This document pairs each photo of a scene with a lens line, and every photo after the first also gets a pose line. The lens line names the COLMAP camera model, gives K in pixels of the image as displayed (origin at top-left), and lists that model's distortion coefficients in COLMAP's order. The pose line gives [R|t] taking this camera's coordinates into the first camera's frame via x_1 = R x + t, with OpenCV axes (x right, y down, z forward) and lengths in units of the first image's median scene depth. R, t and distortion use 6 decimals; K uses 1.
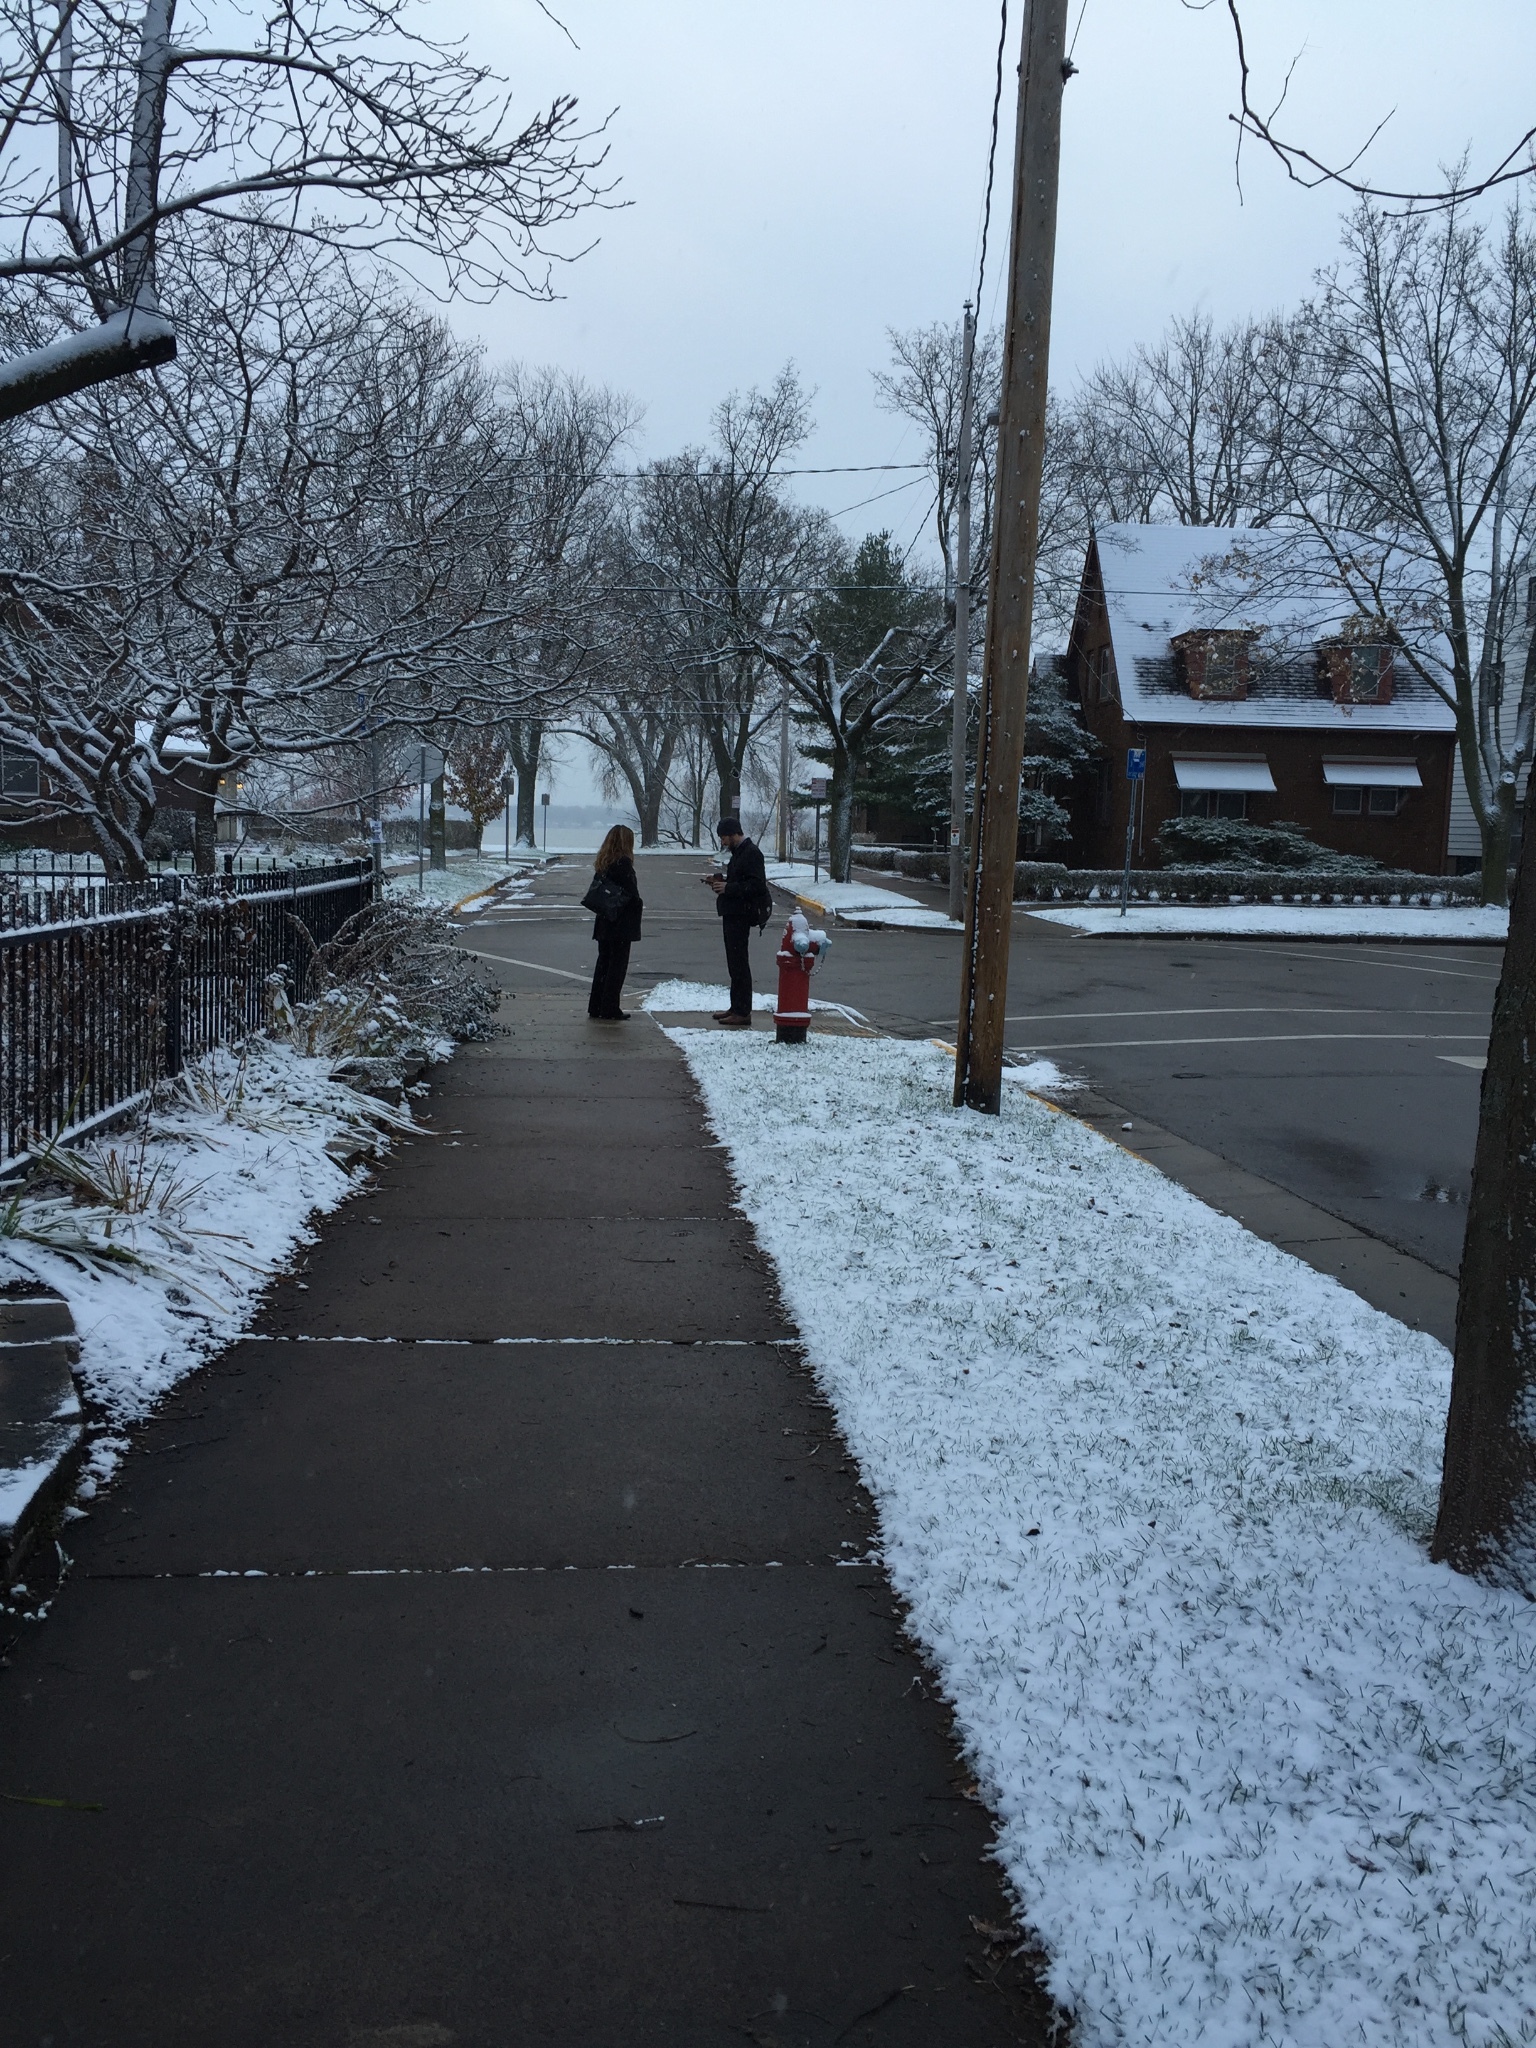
lens RADIAL K [[1746.0, 0, 781.0], [0, 1746.0, 1014.4], [0, 0, 1]] dist [0.086987, -0.114197]
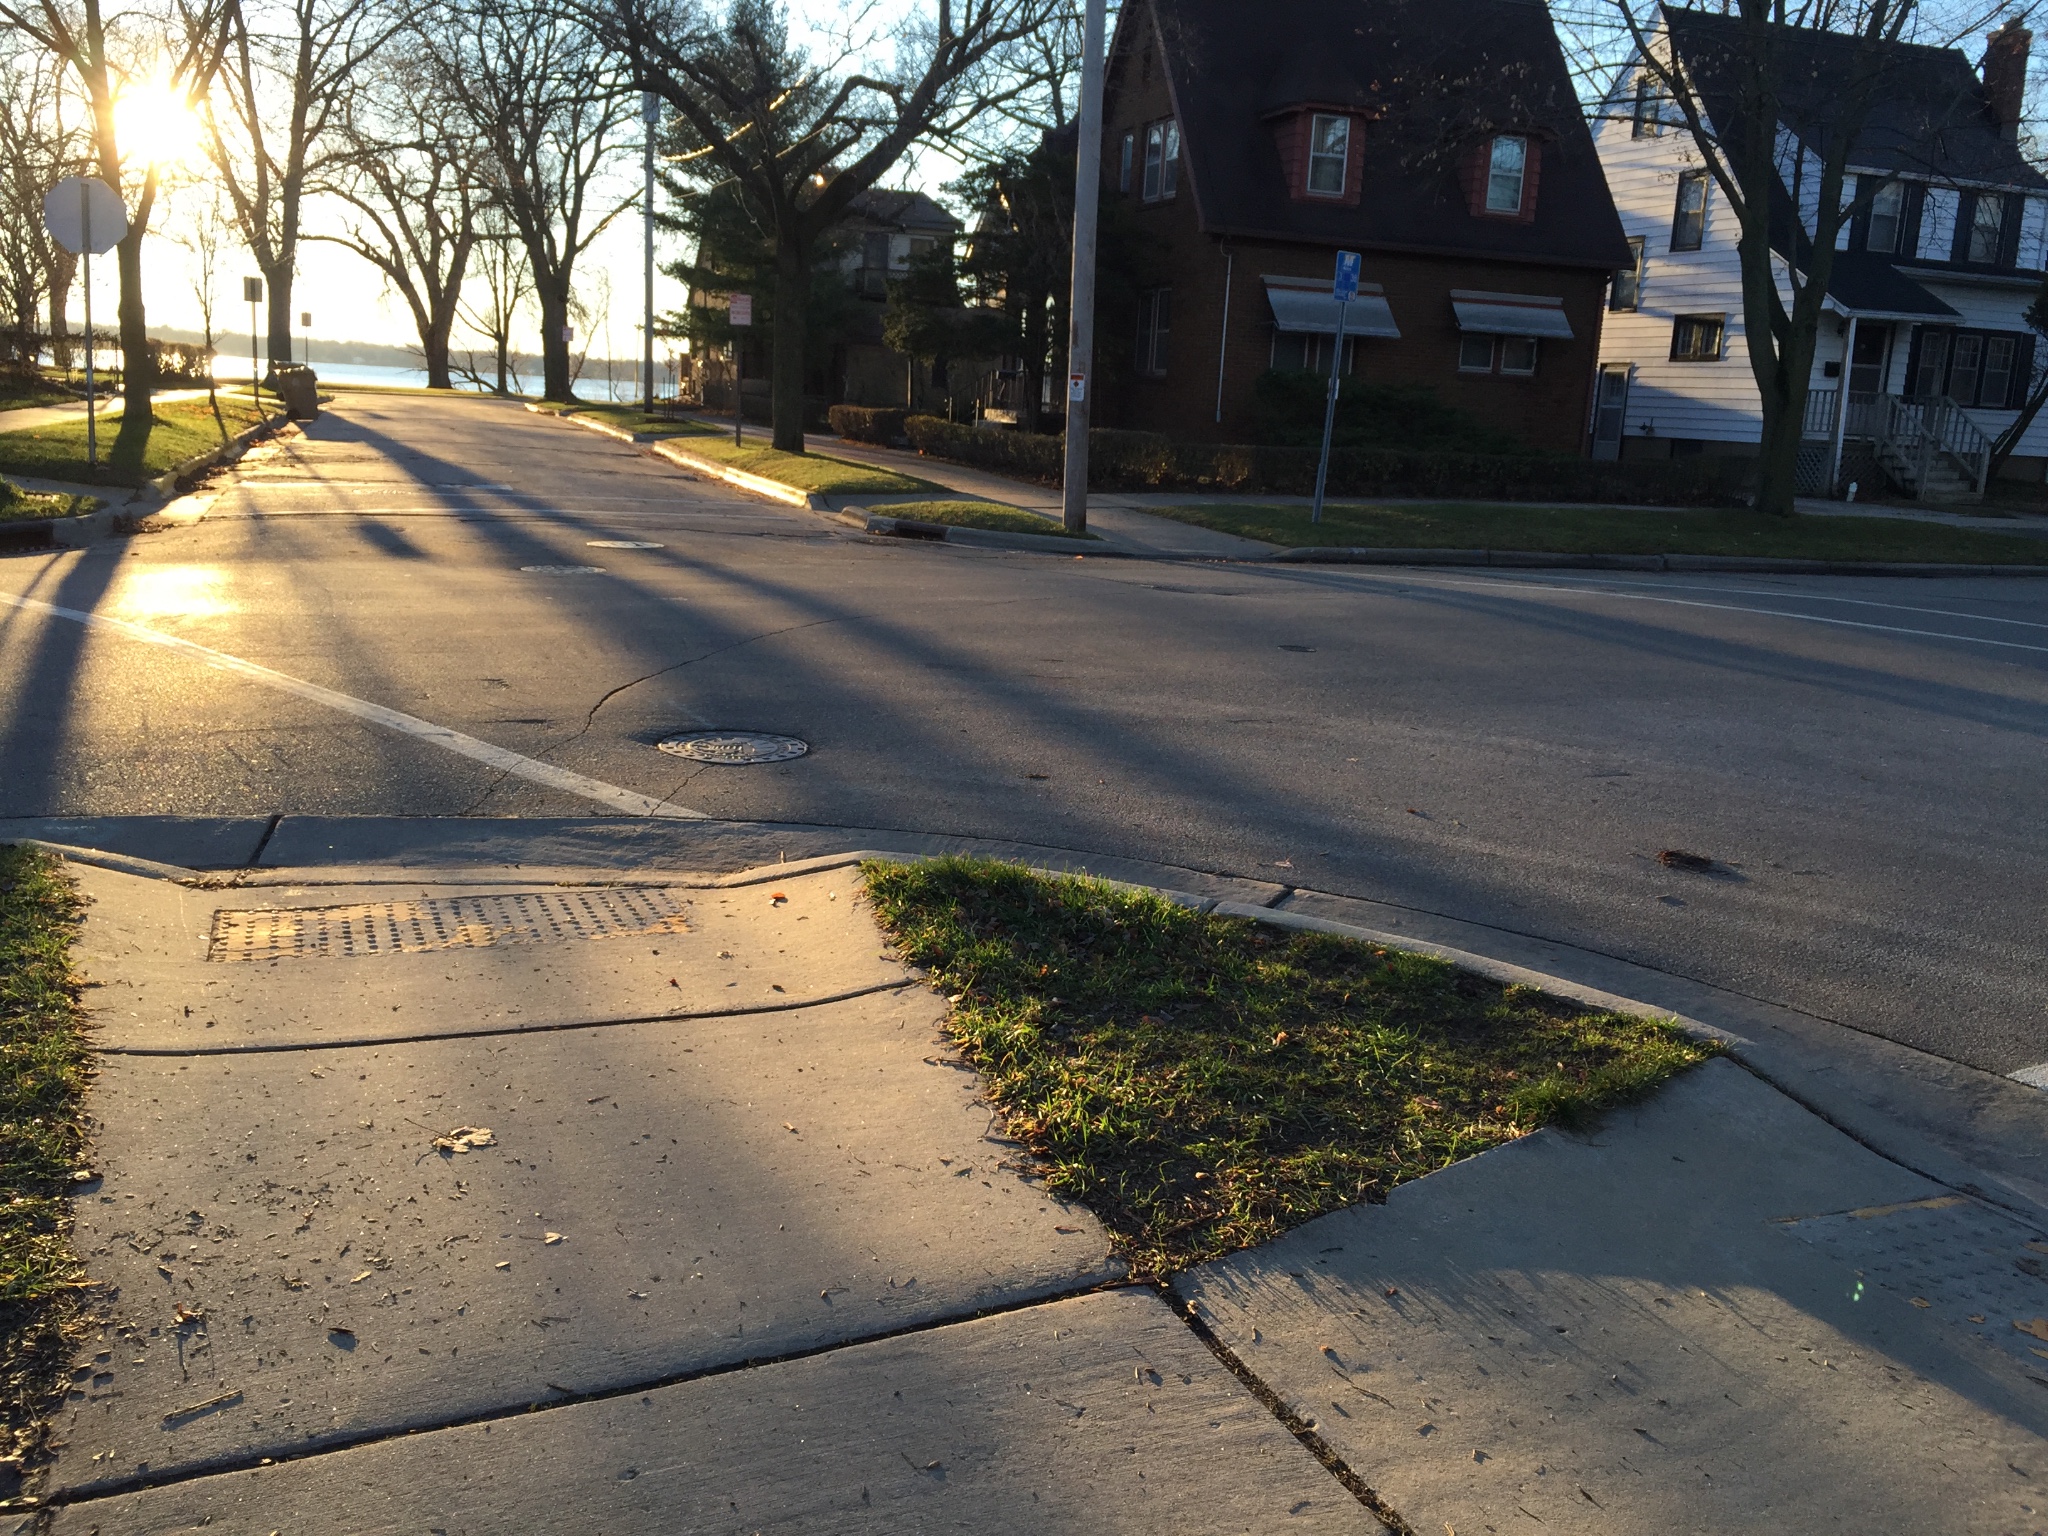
lens RADIAL K [[1752.2, 0, 1028.0], [0, 1752.2, 722.1], [0, 0, 1]] dist [0.084435, -0.109586]
pose [[0.968272, -0.017811, 0.249263, -0.048600], [-0.003452, 0.996408, 0.084607, -0.027449], [-0.249875, -0.082783, 0.964733, 0.303305]]
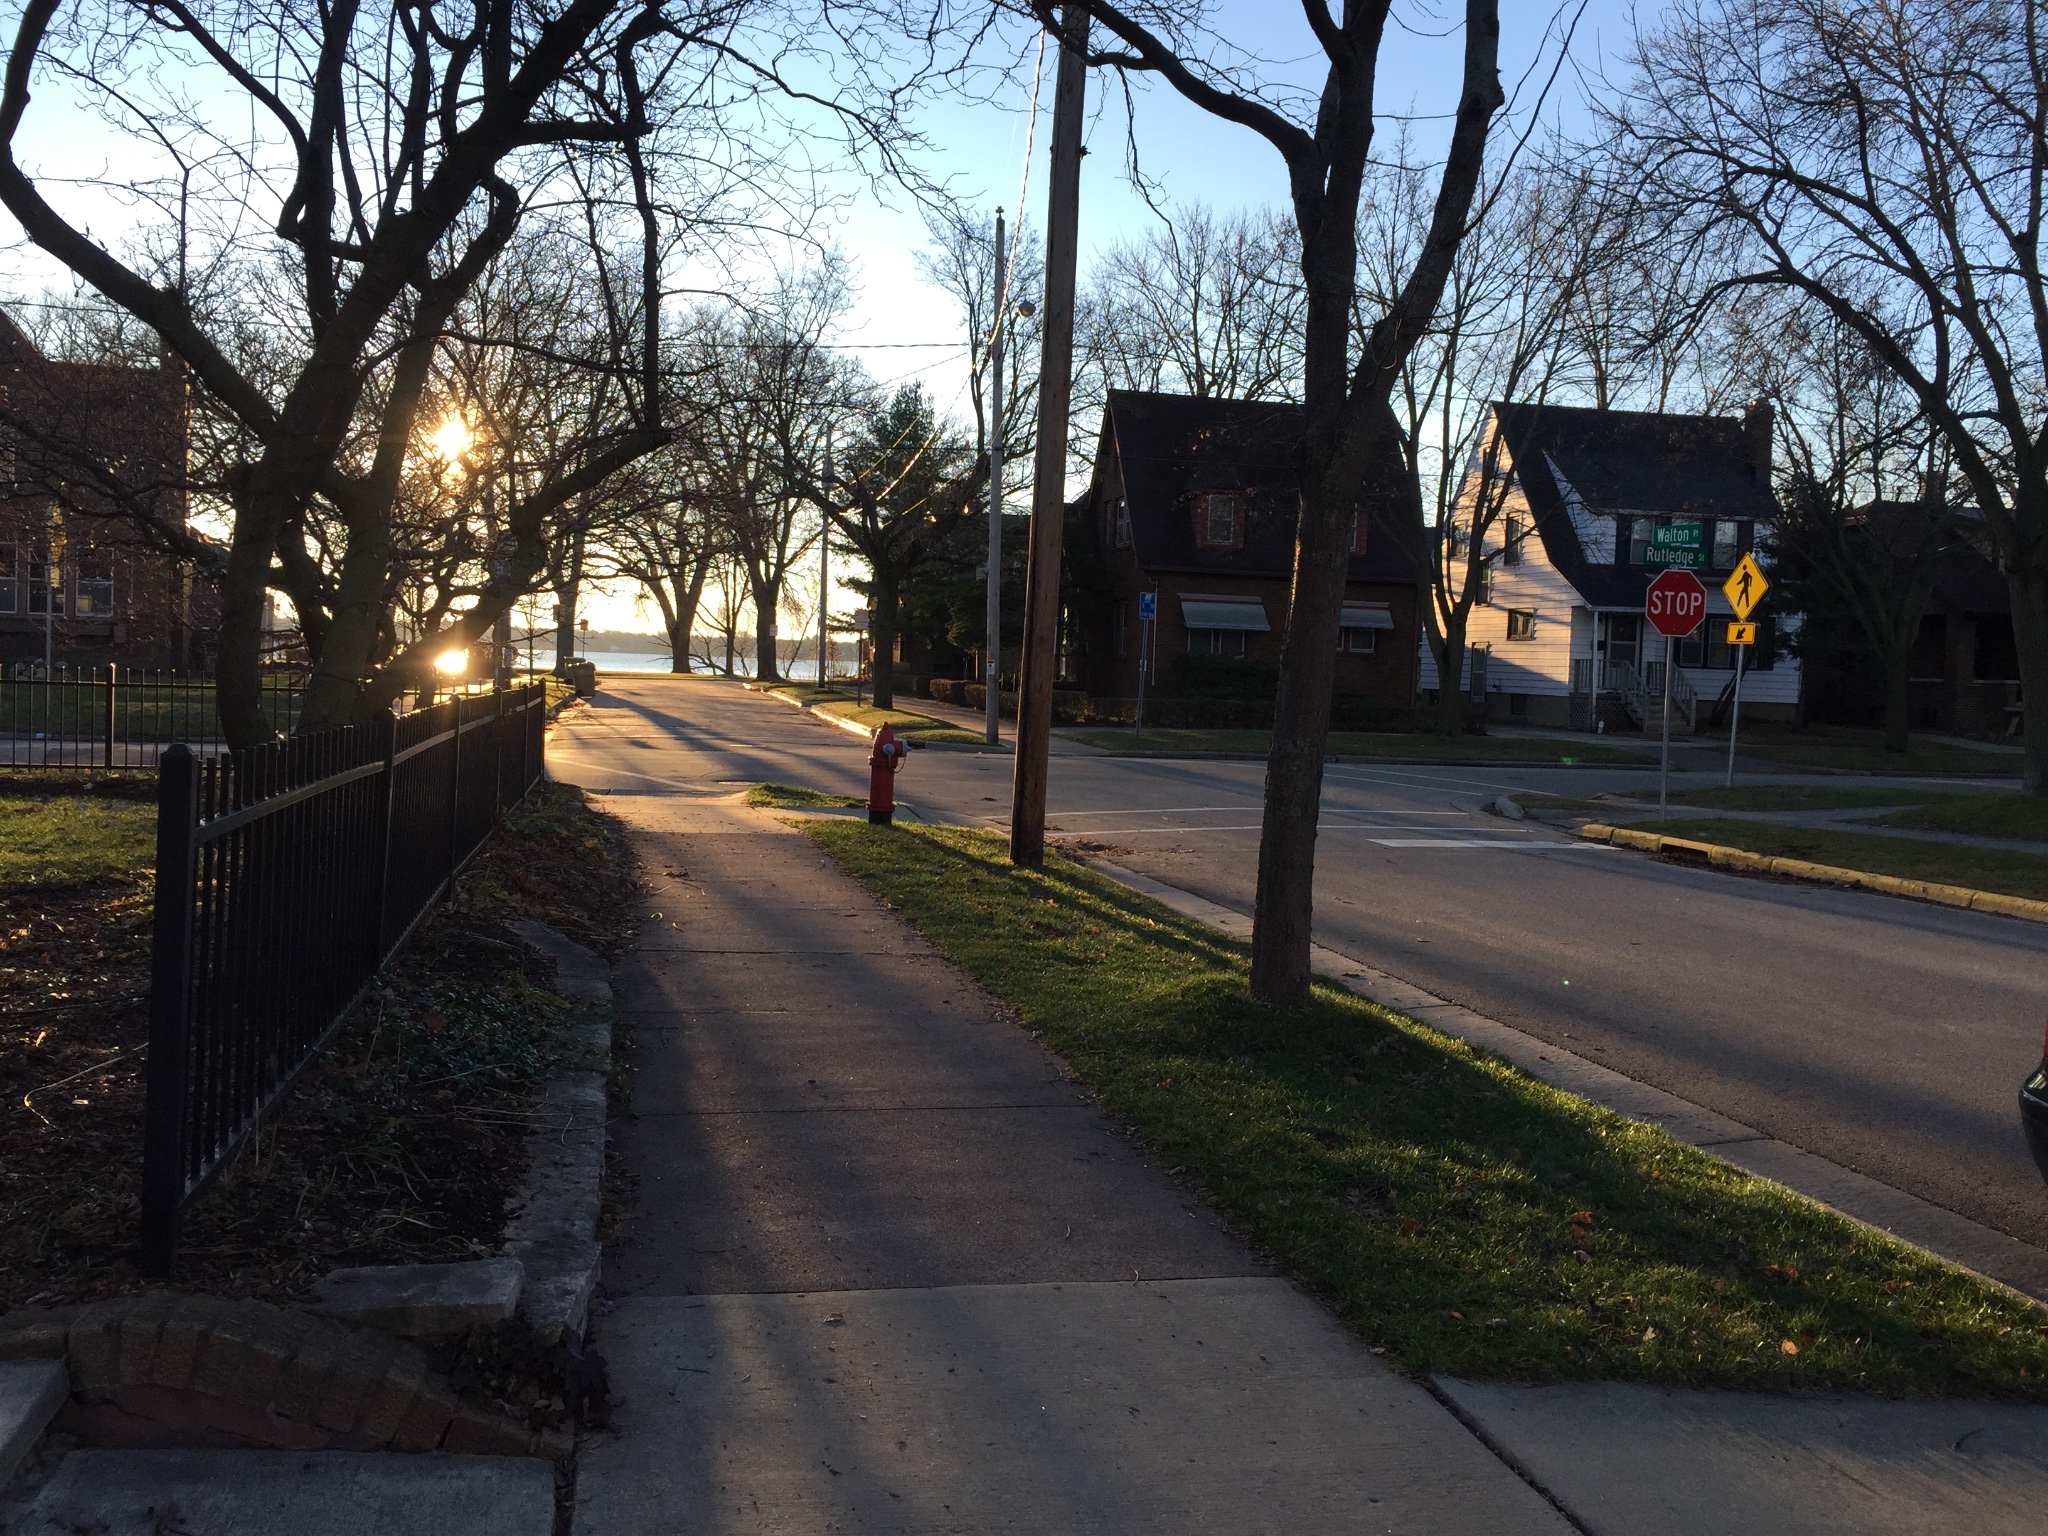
lens RADIAL K [[1752.2, 0, 1028.0], [0, 1752.2, 722.1], [0, 0, 1]] dist [0.084435, -0.109586]
pose [[0.991904, 0.006703, 0.126813, -0.014217], [0.001962, 0.997678, -0.068084, 0.008398], [-0.126975, 0.067781, 0.989587, -0.087555]]
